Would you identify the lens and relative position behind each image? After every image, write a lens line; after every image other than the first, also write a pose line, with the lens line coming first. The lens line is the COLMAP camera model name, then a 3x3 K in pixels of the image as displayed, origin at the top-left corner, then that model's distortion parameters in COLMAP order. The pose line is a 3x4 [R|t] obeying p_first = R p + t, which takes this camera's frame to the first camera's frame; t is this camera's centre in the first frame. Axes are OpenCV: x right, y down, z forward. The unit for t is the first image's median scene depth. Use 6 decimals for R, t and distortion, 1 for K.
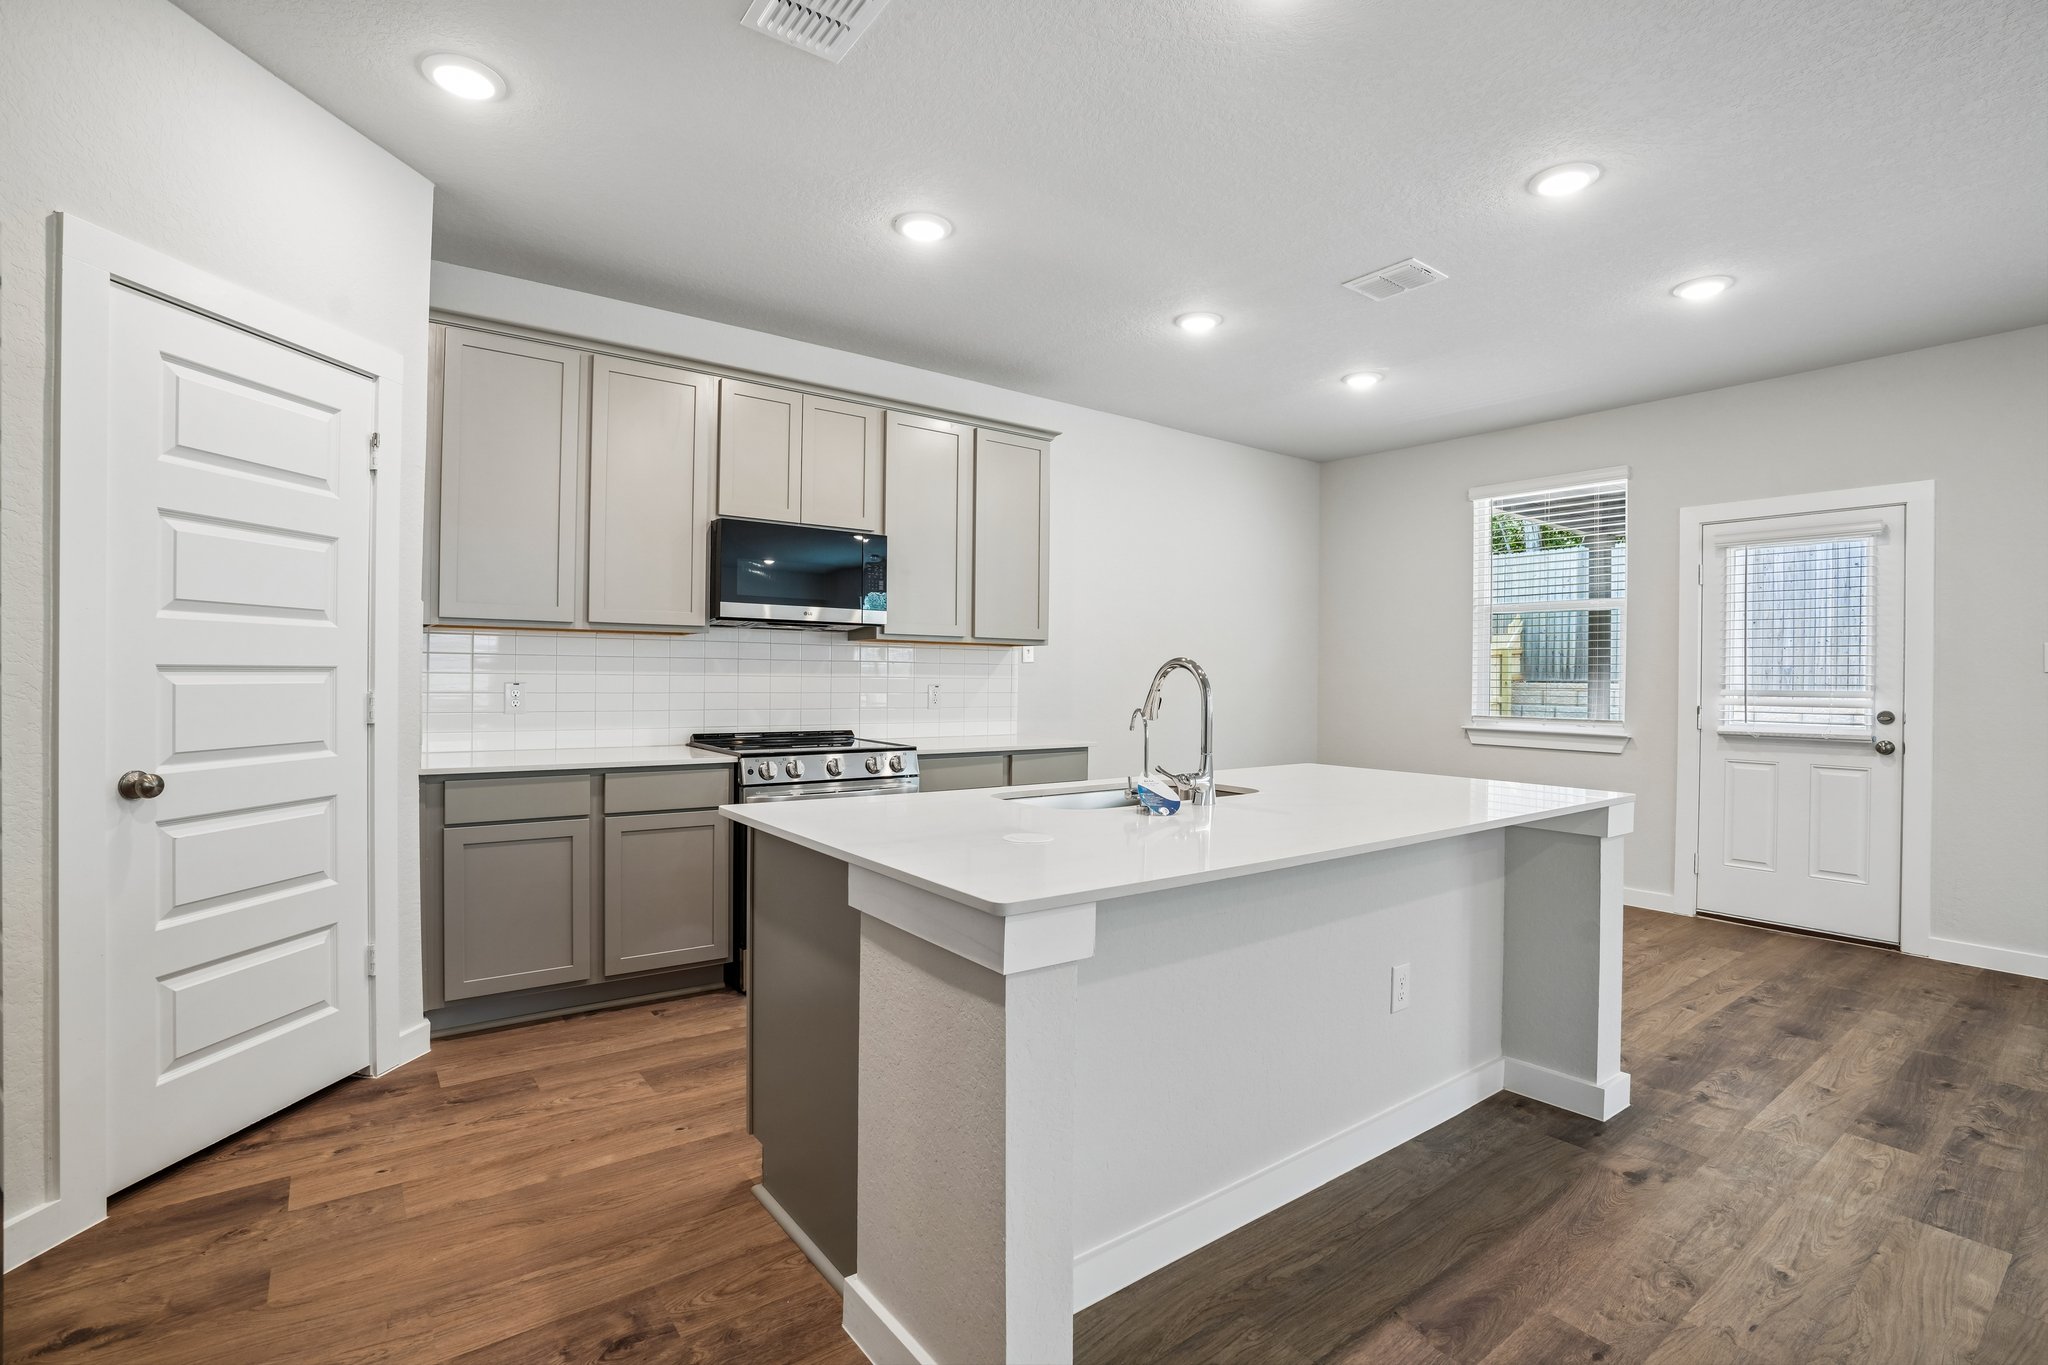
lens RADIAL K [[941.5, 0, 1018.3], [0, 941.5, 675.9], [0, 0, 1]] dist [-0.054087, 0.016932]
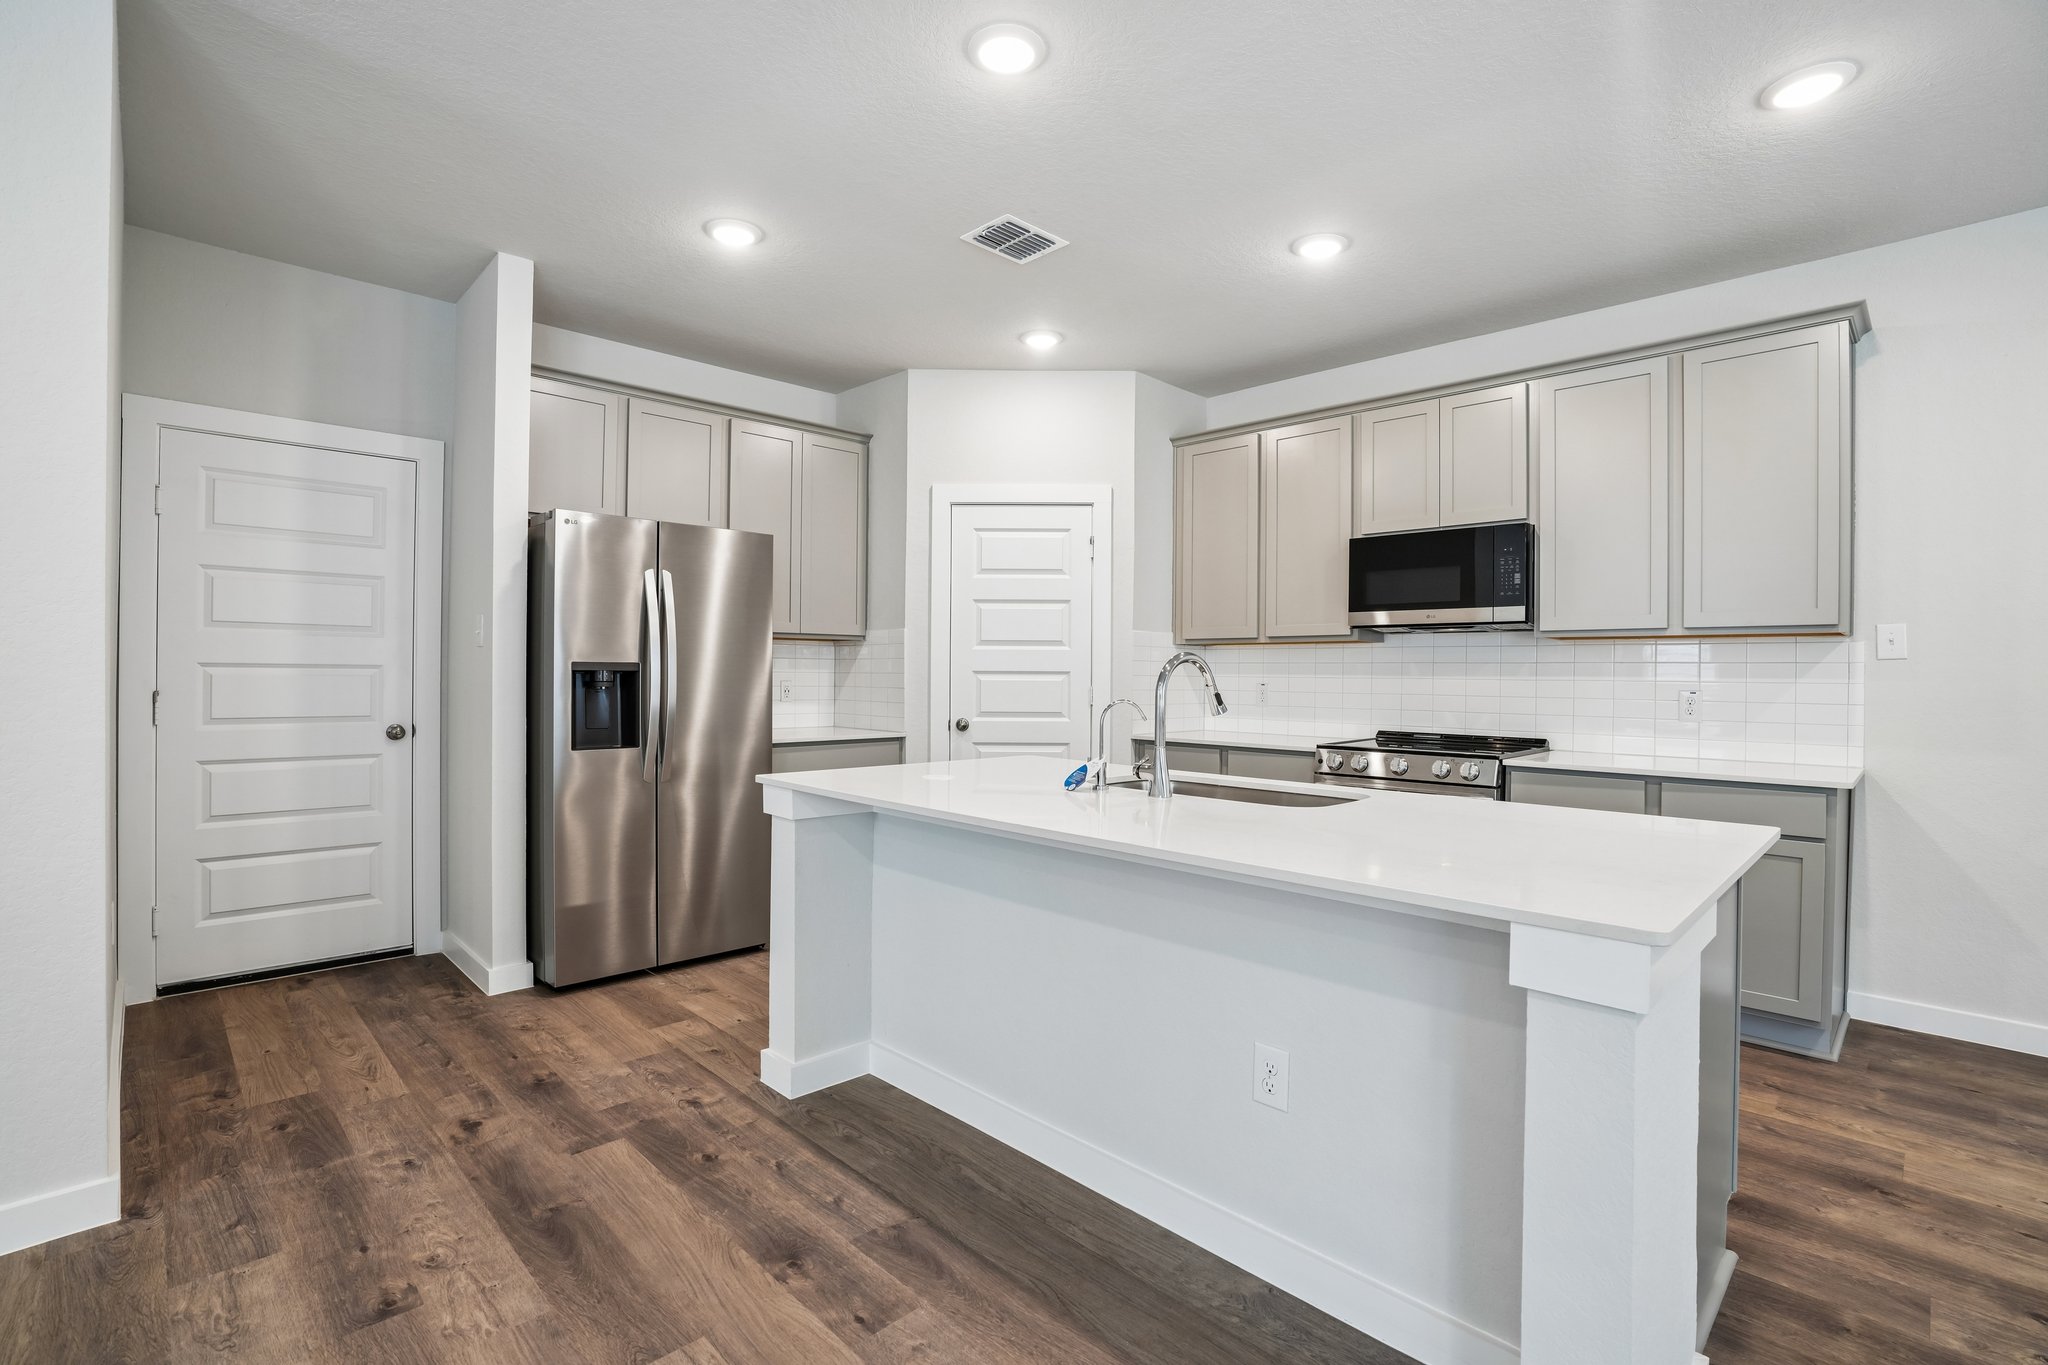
lens RADIAL K [[941.5, 0, 1013.6], [0, 941.5, 676.4], [0, 0, 1]] dist [-0.054087, 0.016932]
pose [[0.130327, -0.007102, -0.991446, 0.735936], [-0.008759, 0.999927, -0.008314, 0.010677], [0.991432, 0.009768, 0.130256, 0.444983]]
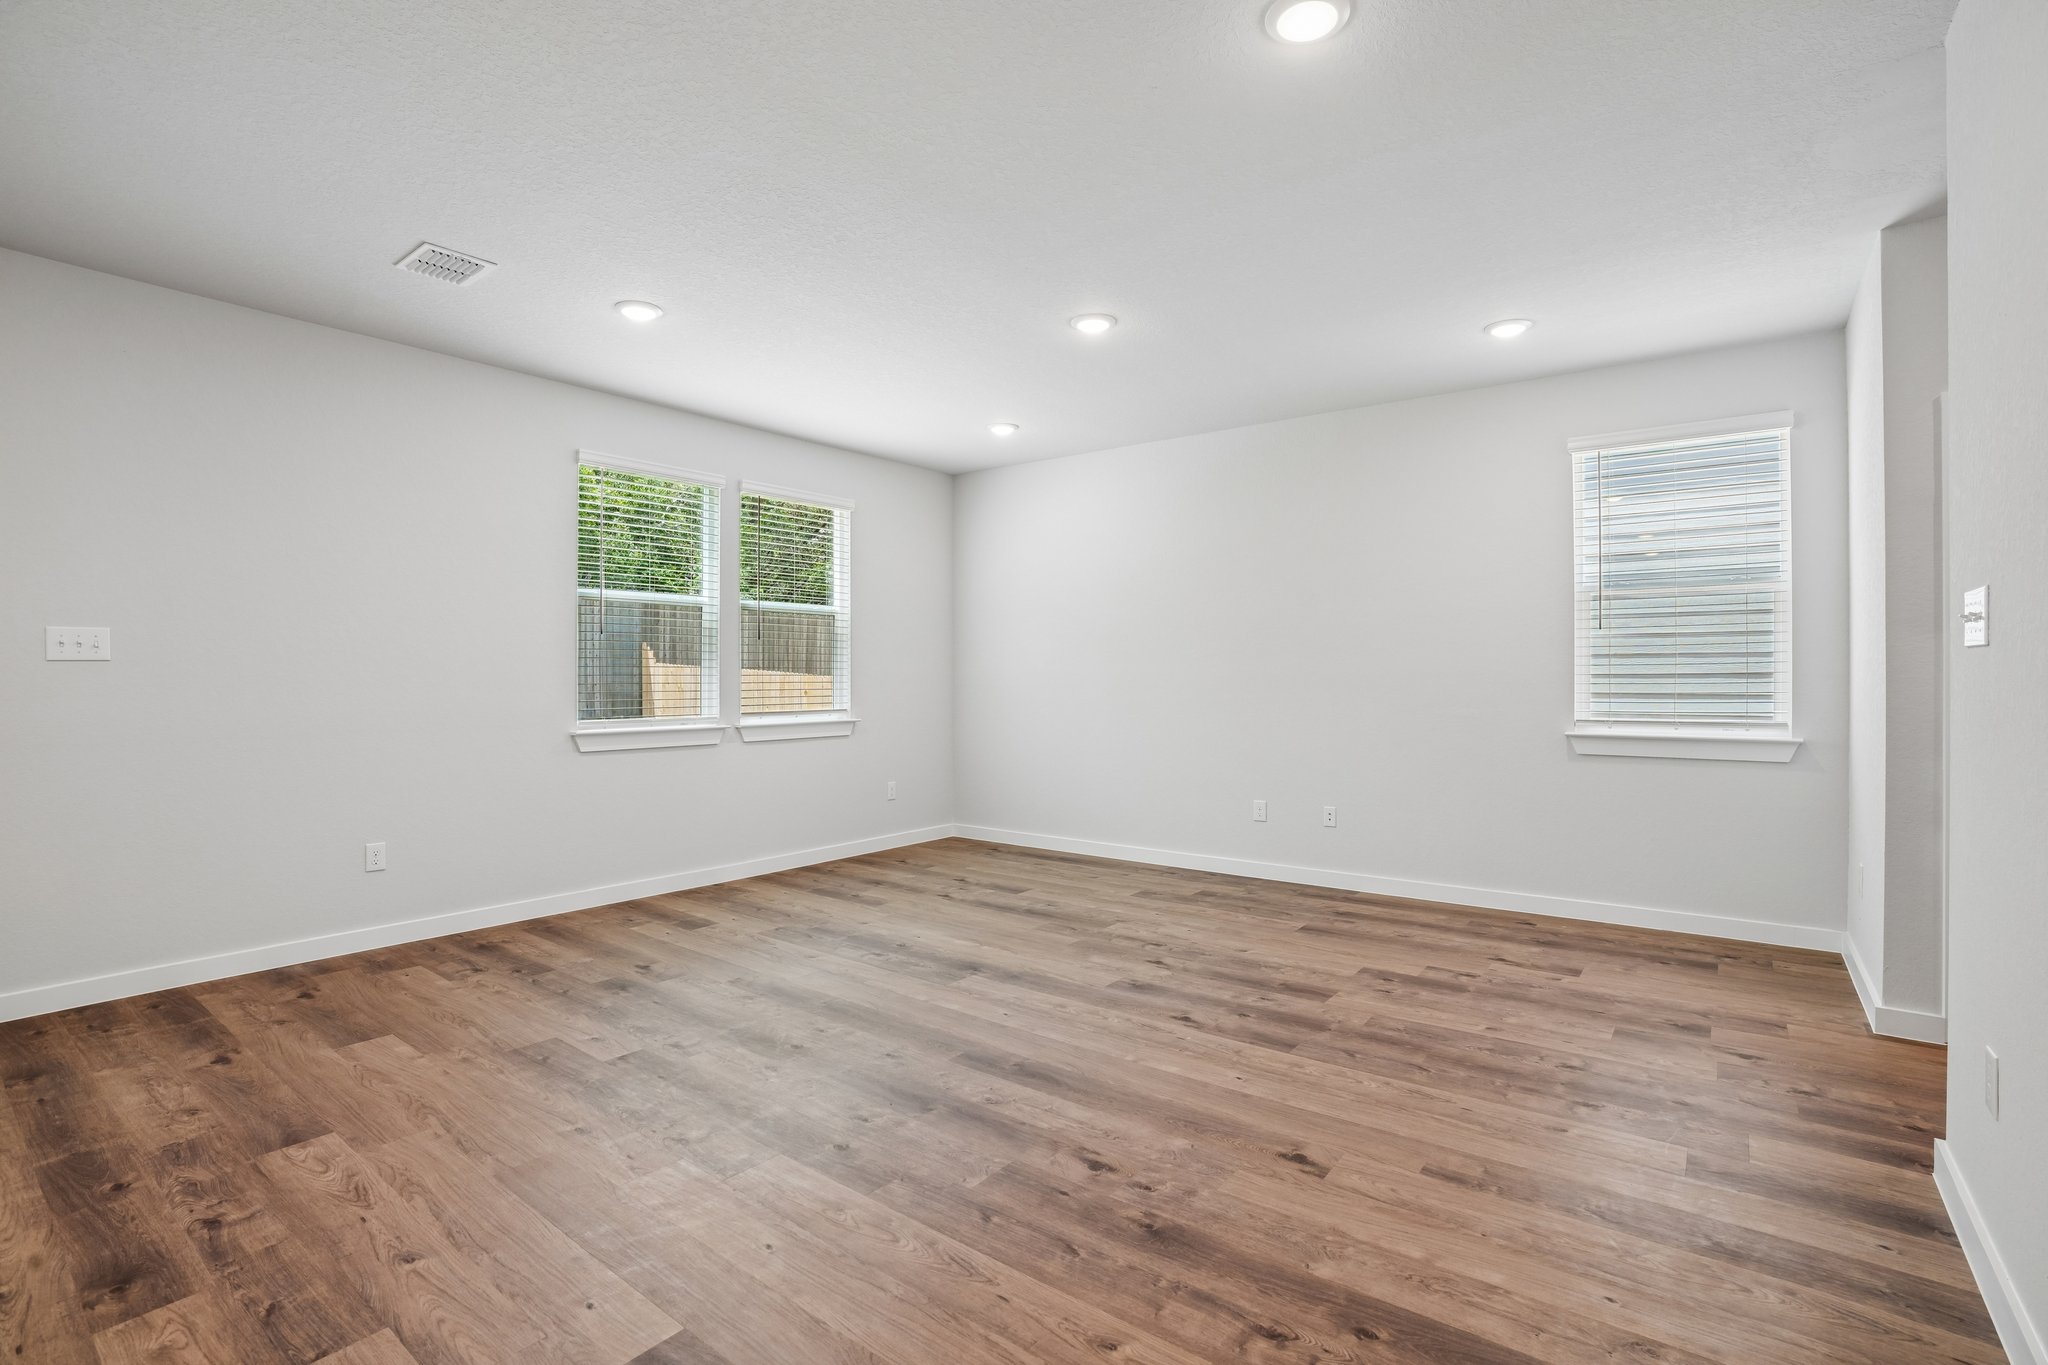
lens RADIAL K [[941.5, 0, 1020.0], [0, 941.5, 678.3], [0, 0, 1]] dist [-0.054087, 0.016932]
pose [[-0.264830, -0.012441, 0.964215, 0.053139], [-0.002775, 0.999922, 0.012140, 0.000704], [-0.964291, 0.000539, -0.264844, 0.328657]]
